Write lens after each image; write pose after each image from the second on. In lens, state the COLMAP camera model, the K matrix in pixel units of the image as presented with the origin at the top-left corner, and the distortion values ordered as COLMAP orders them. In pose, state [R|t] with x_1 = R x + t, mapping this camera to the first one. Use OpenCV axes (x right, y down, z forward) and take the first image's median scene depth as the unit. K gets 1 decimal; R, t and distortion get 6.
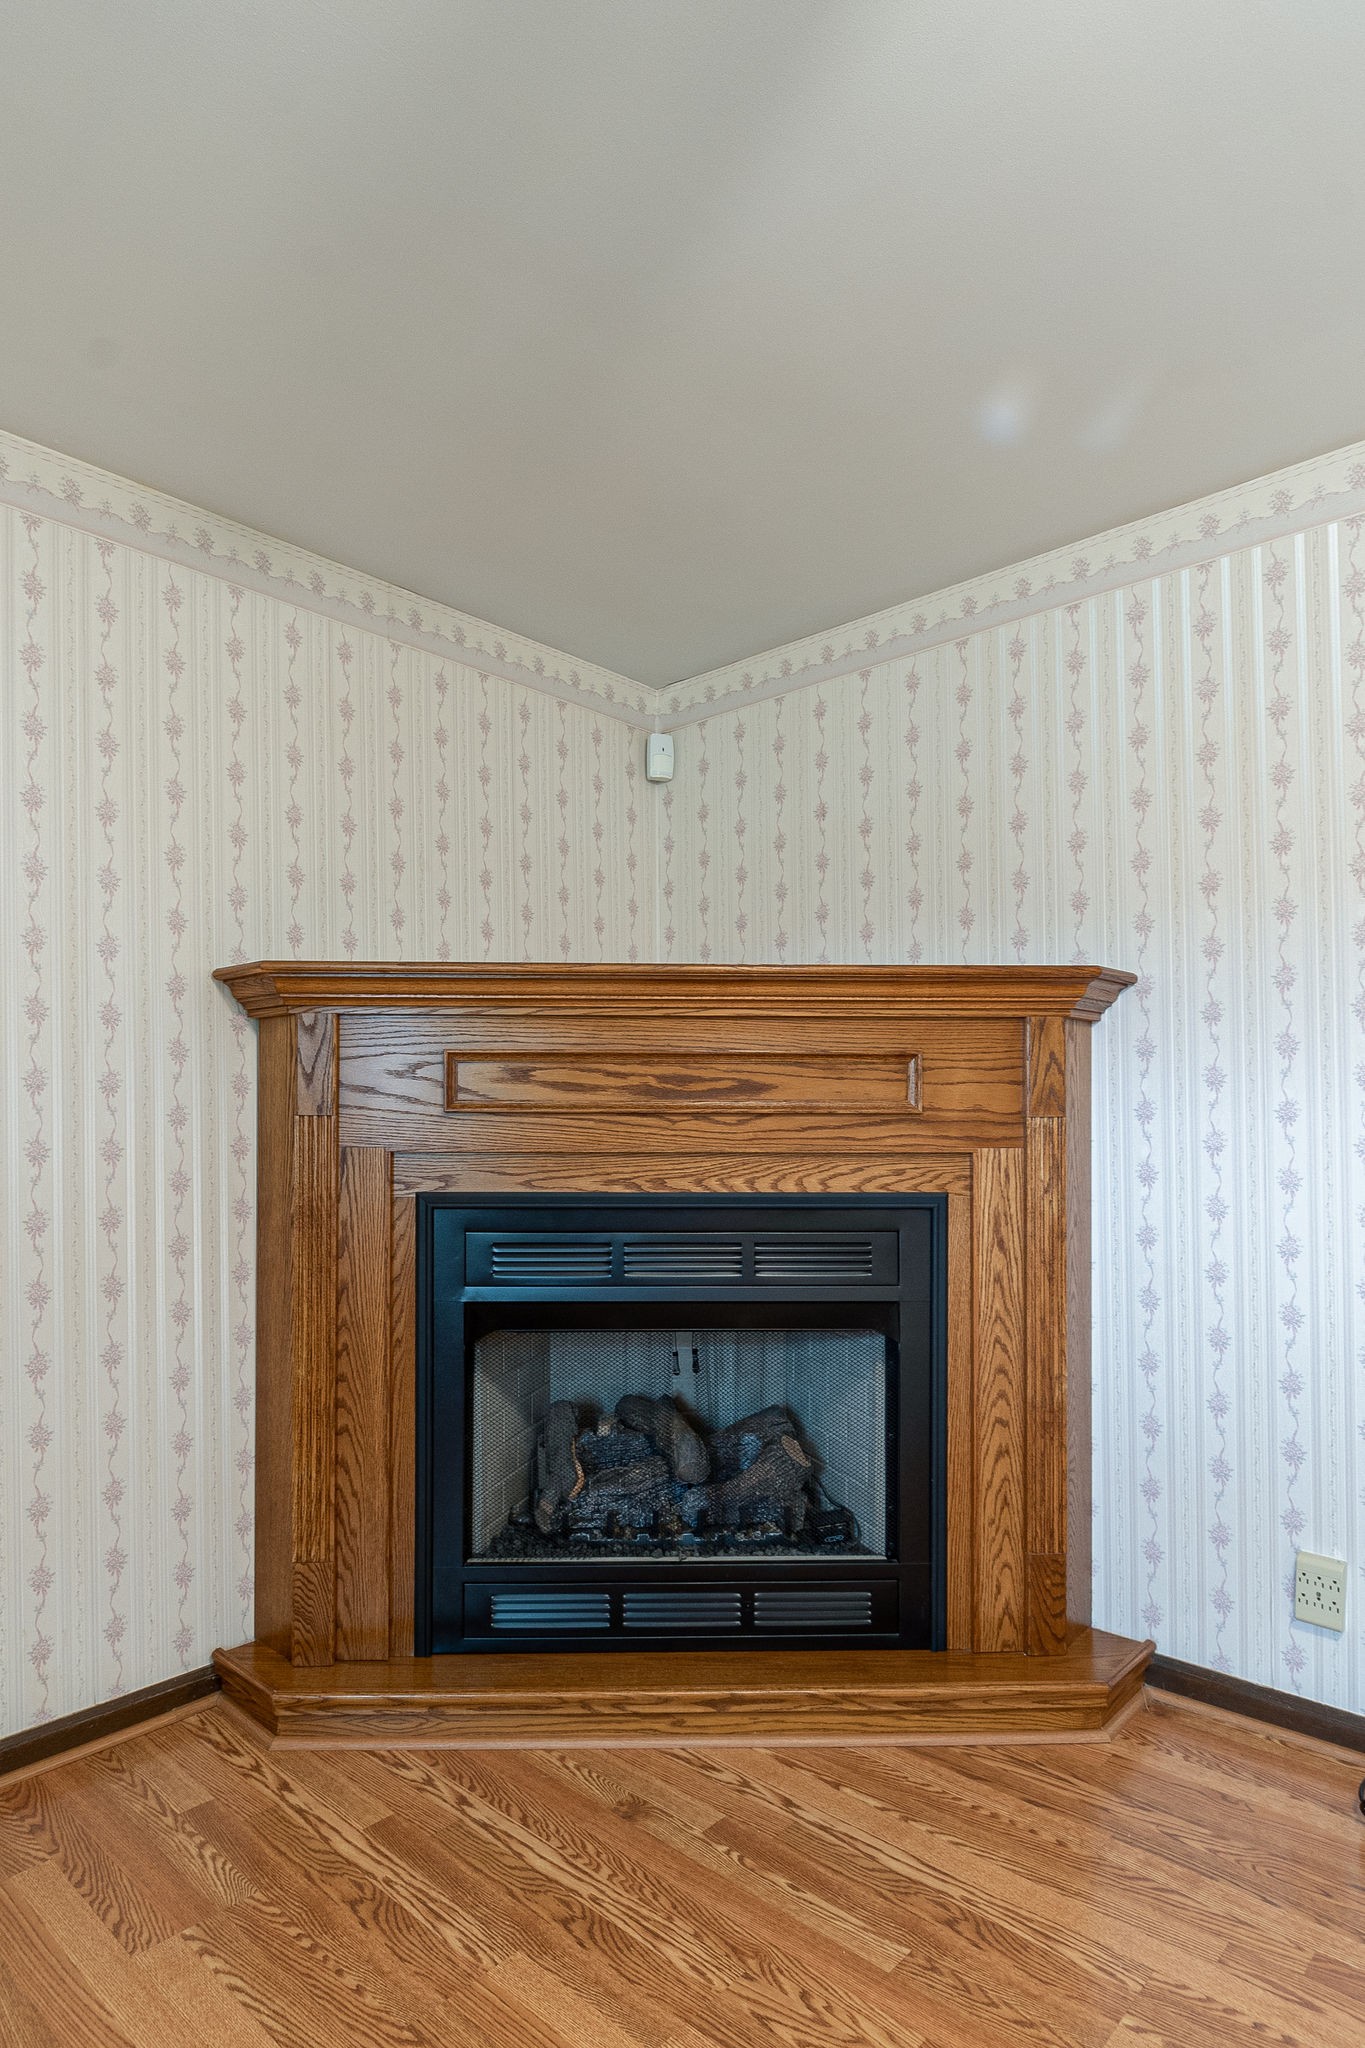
lens RADIAL K [[1142.0, 0, 637.4], [0, 1142.0, 1105.4], [0, 0, 1]] dist [0.002072, -0.001148]
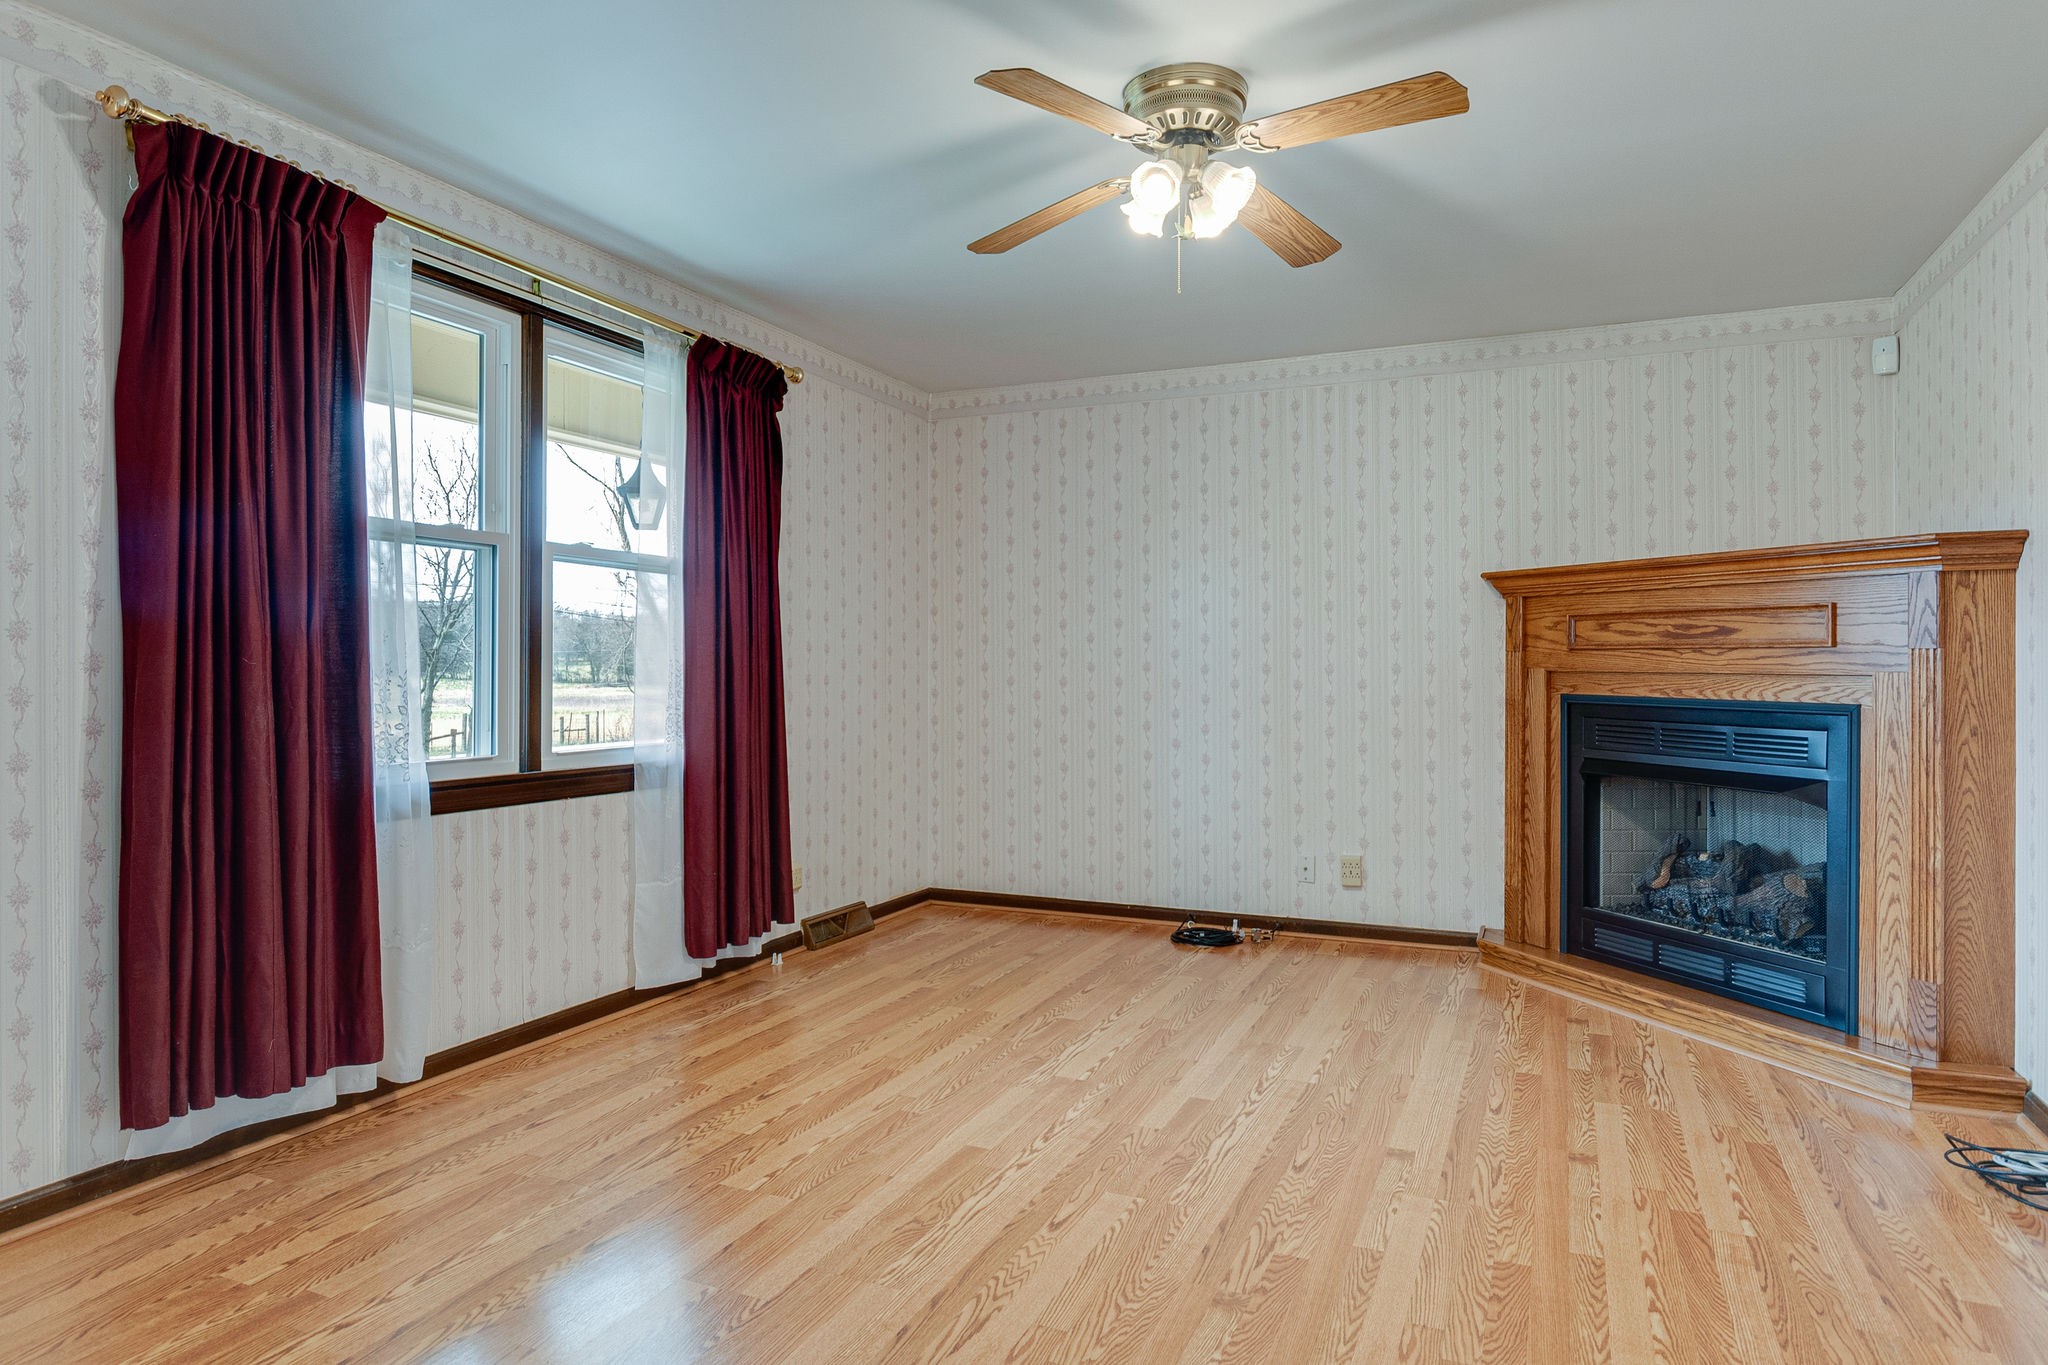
lens RADIAL K [[1234.1, 0, 1018.0], [0, 1234.1, 666.4], [0, 0, 1]] dist [-0.008981, -0.001261]
pose [[0.338658, 0.003409, -0.940903, 1.323239], [0.011734, 0.999900, 0.007846, 0.007670], [0.940836, -0.013697, 0.338585, -0.447606]]
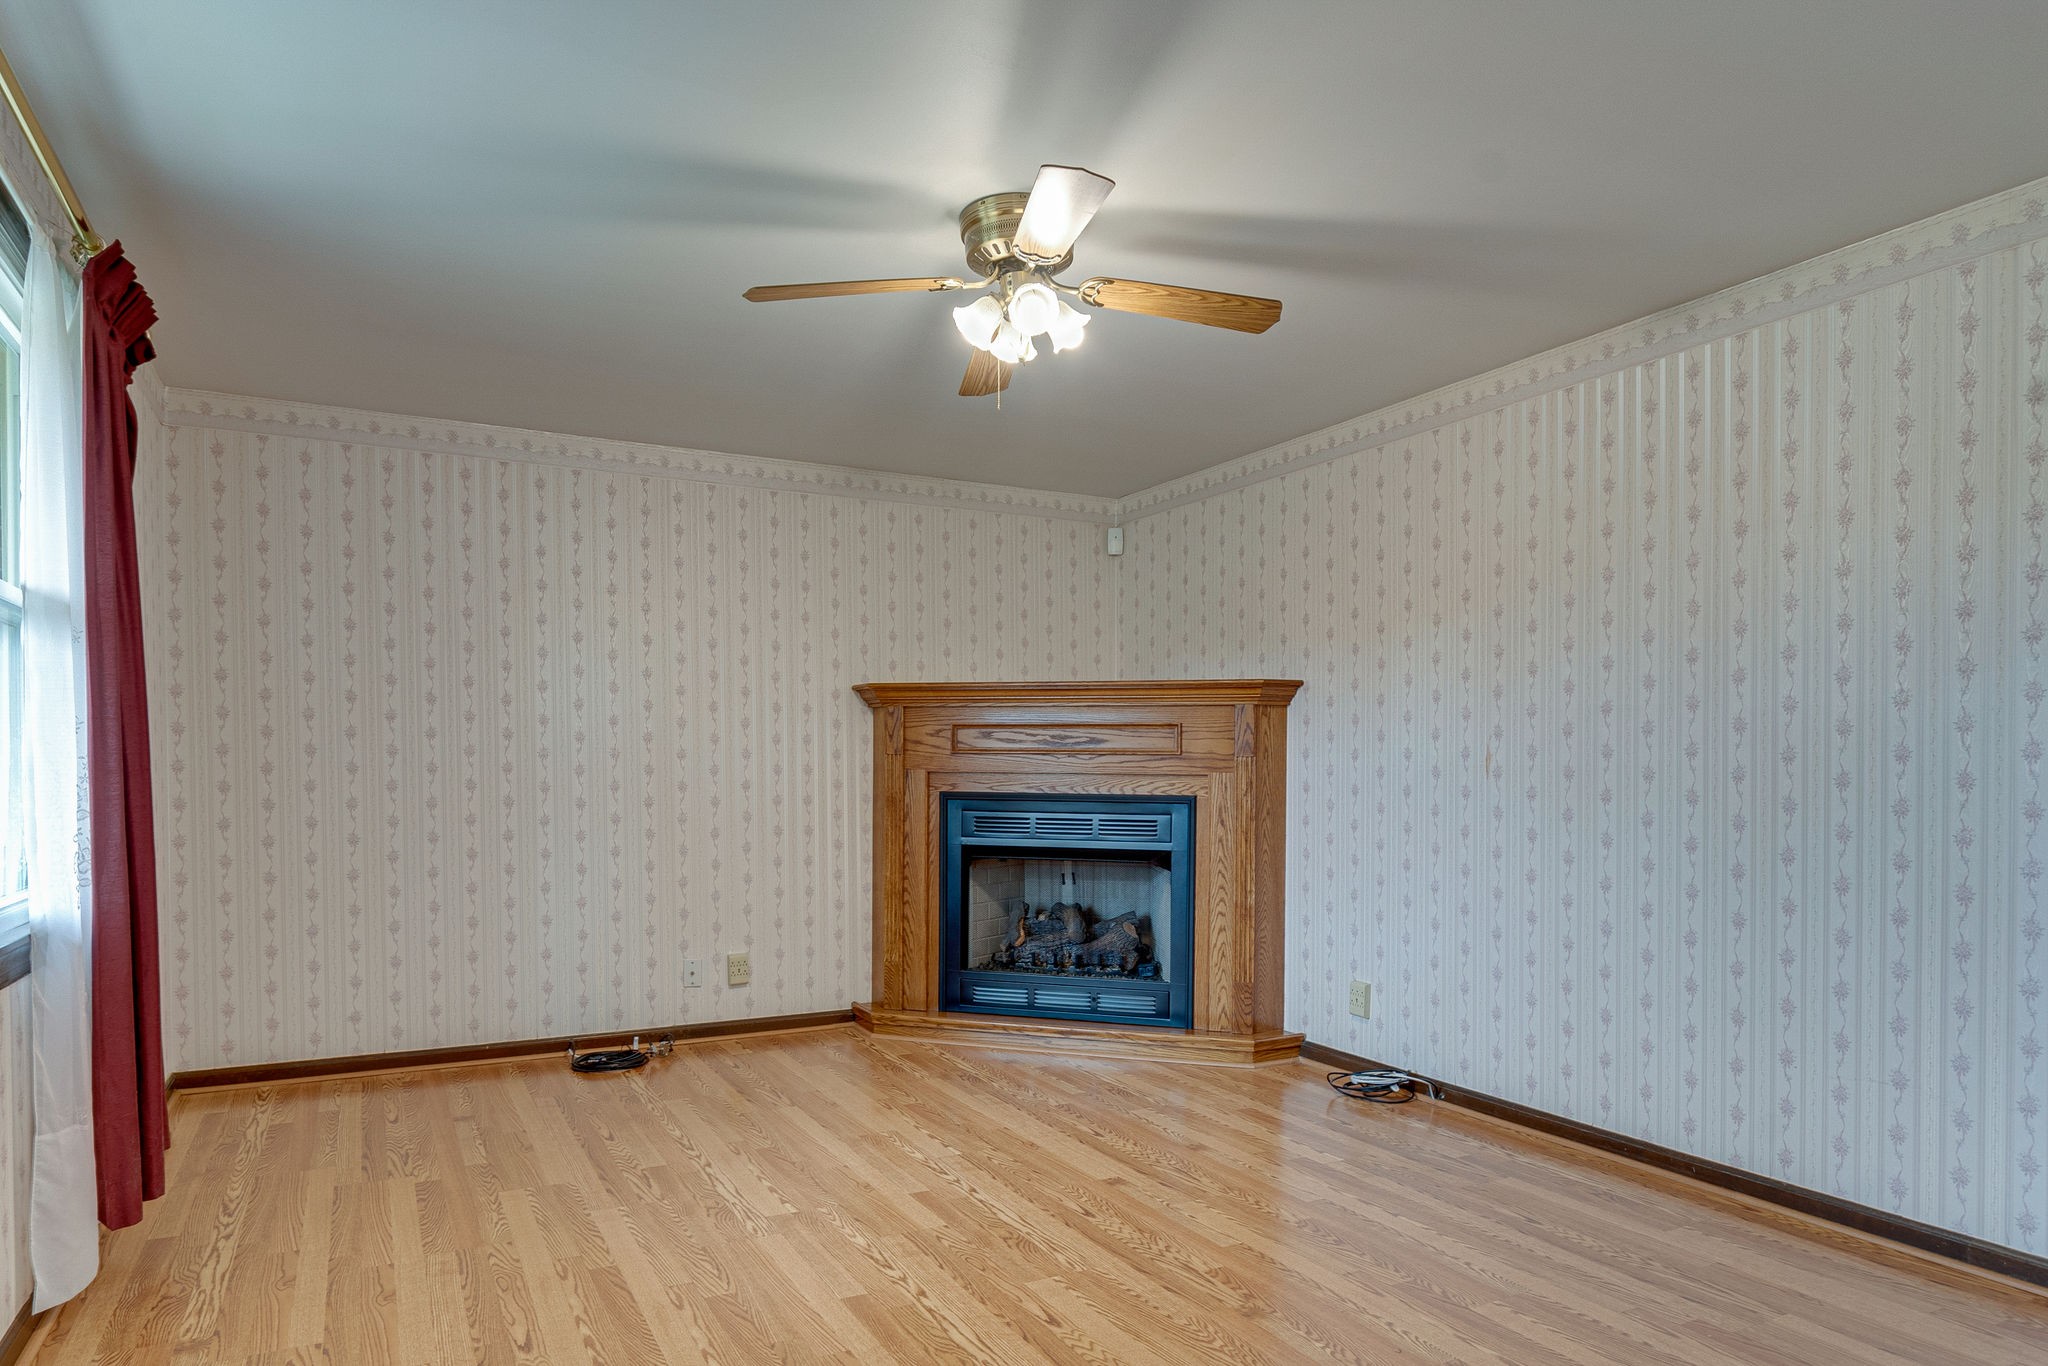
lens RADIAL K [[1233.7, 0, 1021.0], [0, 1233.7, 780.4], [0, 0, 1]] dist [0.005410, 0.000237]
pose [[0.948630, 0.010169, -0.316223, 0.655201], [-0.001362, 0.999605, 0.028061, -0.007222], [0.316384, -0.026188, 0.948270, -1.084248]]
